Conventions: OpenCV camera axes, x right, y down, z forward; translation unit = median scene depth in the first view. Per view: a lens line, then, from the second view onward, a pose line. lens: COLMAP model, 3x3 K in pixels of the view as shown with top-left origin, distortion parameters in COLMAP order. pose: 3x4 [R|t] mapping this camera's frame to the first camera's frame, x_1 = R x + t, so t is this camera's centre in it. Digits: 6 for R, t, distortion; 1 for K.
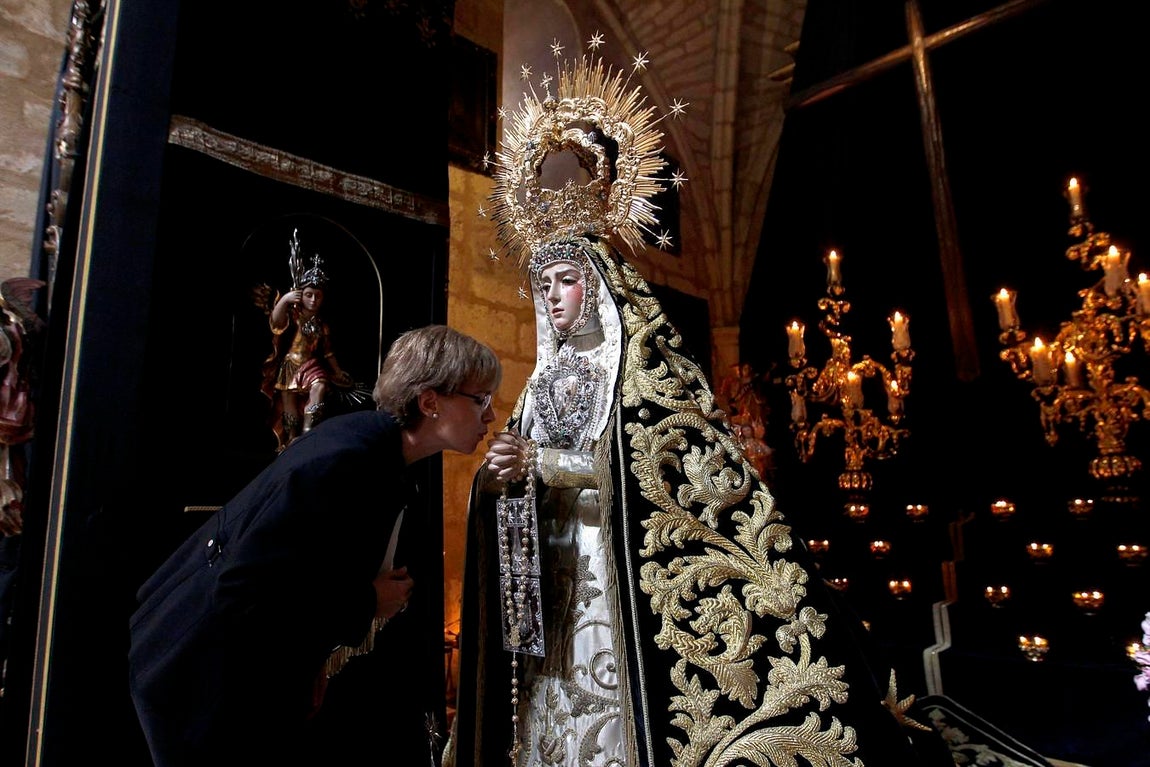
lens RADIAL K [[685.5, 0, 582.0], [0, 685.5, 391.2], [0, 0, 1]] dist [-0.061711, 0.030873]
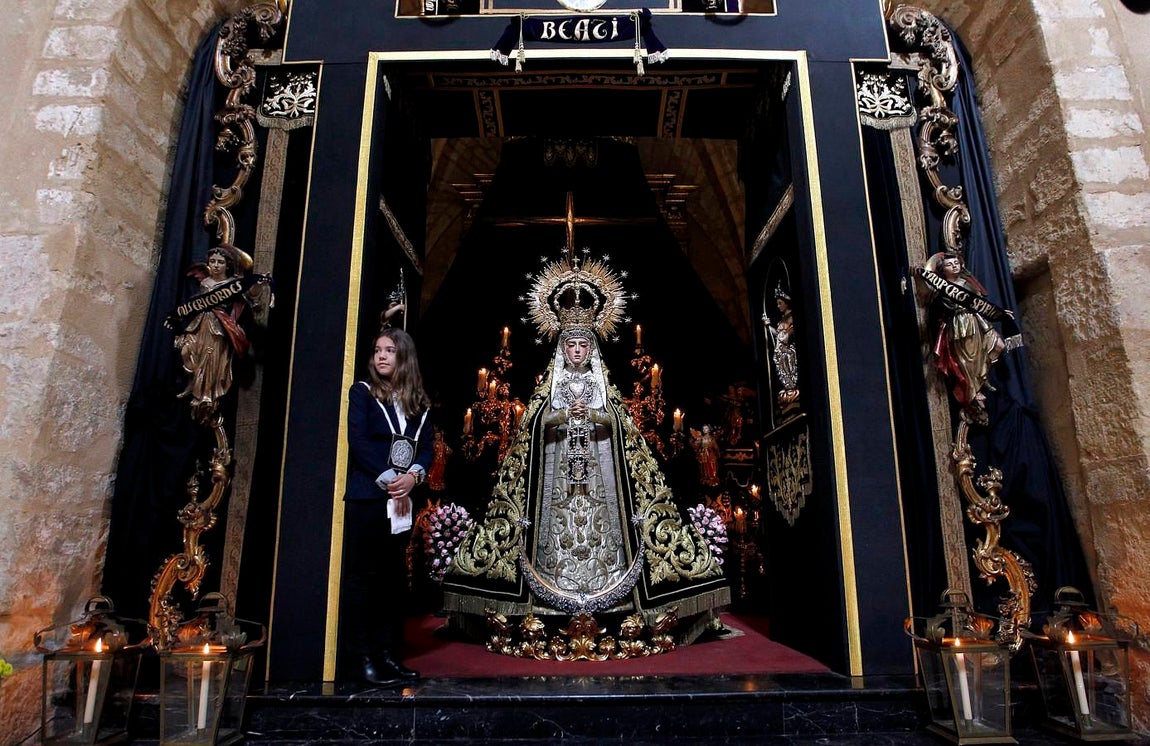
lens RADIAL K [[749.0, 0, 584.7], [0, 749.0, 370.5], [0, 0, 1]] dist [-0.065366, 0.041634]
pose [[0.697308, 0.193411, 0.690184, -0.906103], [-0.128713, 0.981042, -0.144877, 0.156436], [-0.705121, 0.012188, 0.708983, -0.456603]]
